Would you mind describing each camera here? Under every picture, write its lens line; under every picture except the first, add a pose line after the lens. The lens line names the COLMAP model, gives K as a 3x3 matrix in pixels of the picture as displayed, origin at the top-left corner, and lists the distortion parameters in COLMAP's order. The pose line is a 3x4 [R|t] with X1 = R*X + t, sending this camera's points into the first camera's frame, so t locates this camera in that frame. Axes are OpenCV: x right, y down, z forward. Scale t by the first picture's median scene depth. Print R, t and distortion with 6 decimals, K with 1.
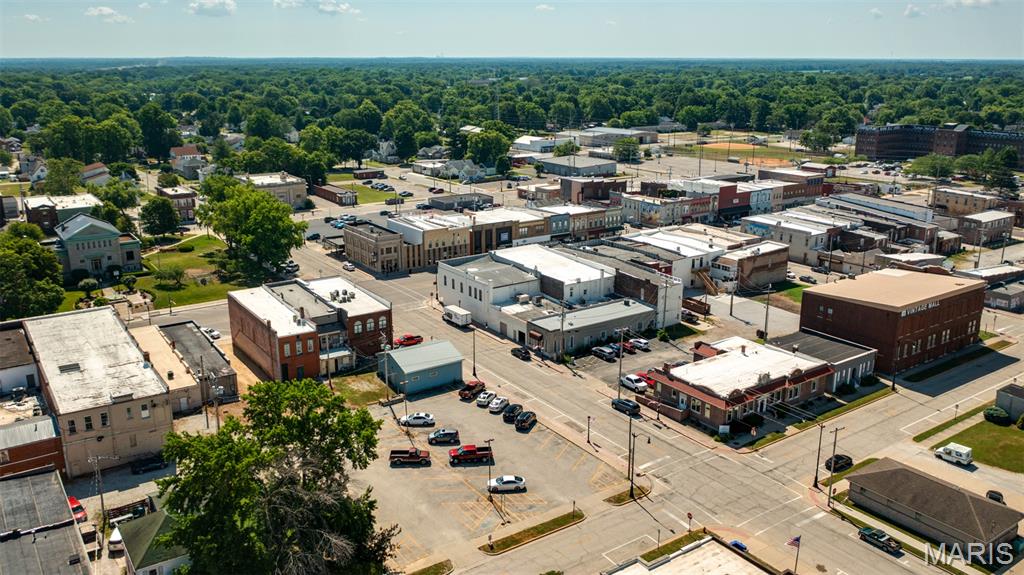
lens RADIAL K [[817.3, 0, 512.0], [0, 817.3, 287.5], [0, 0, 1]] dist [-0.005120, -0.000251]
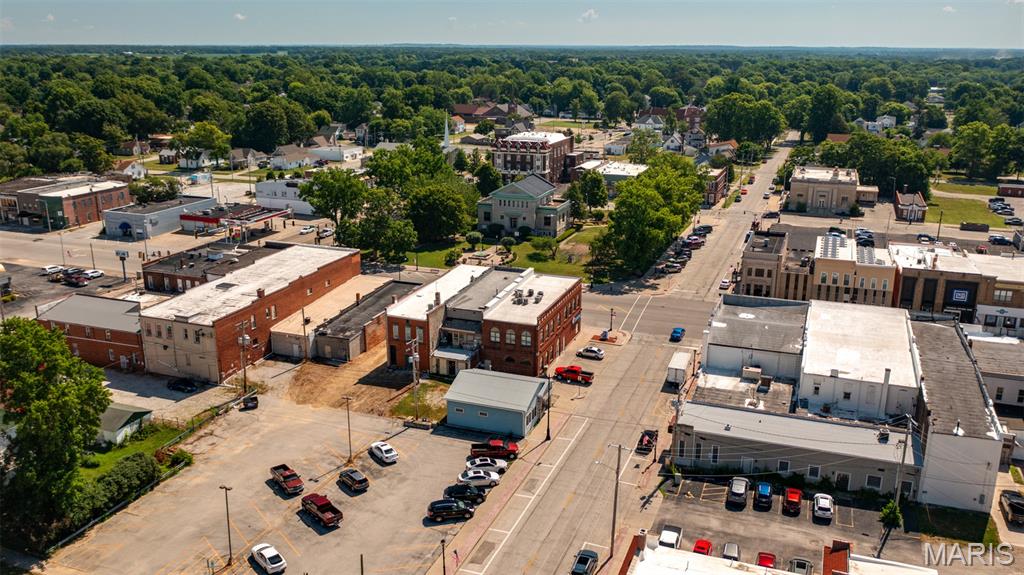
lens RADIAL K [[847.1, 0, 512.0], [0, 847.1, 287.5], [0, 0, 1]] dist [-0.003592, -0.000616]
pose [[0.568842, 0.230652, -0.789442, 0.474510], [-0.228330, 0.966427, 0.117836, -0.099802], [0.790116, 0.113223, 0.602409, 0.477130]]
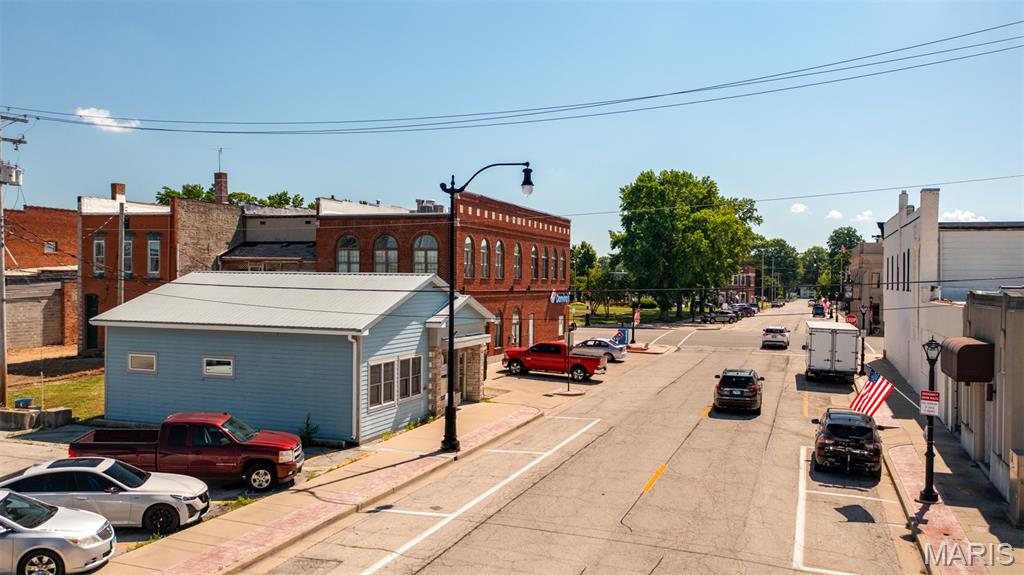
lens RADIAL K [[817.3, 0, 512.0], [0, 817.3, 287.5], [0, 0, 1]] dist [-0.005120, -0.000251]
pose [[0.579105, 0.007206, -0.815221, 0.108427], [-0.232476, 0.959903, -0.156658, 0.091700], [0.781404, 0.280241, 0.557560, 0.848480]]
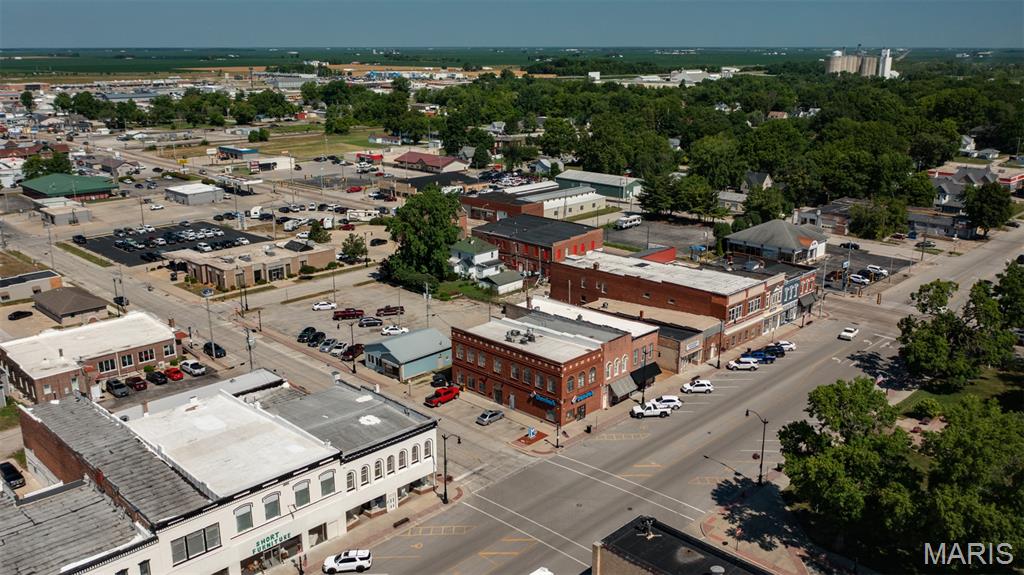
lens RADIAL K [[847.1, 0, 512.0], [0, 847.1, 287.5], [0, 0, 1]] dist [-0.003592, -0.000616]
pose [[-0.983197, 0.048243, -0.176059, -0.054217], [-0.051776, 0.851146, 0.522369, -0.479954], [0.175053, 0.522707, -0.834346, 1.713531]]
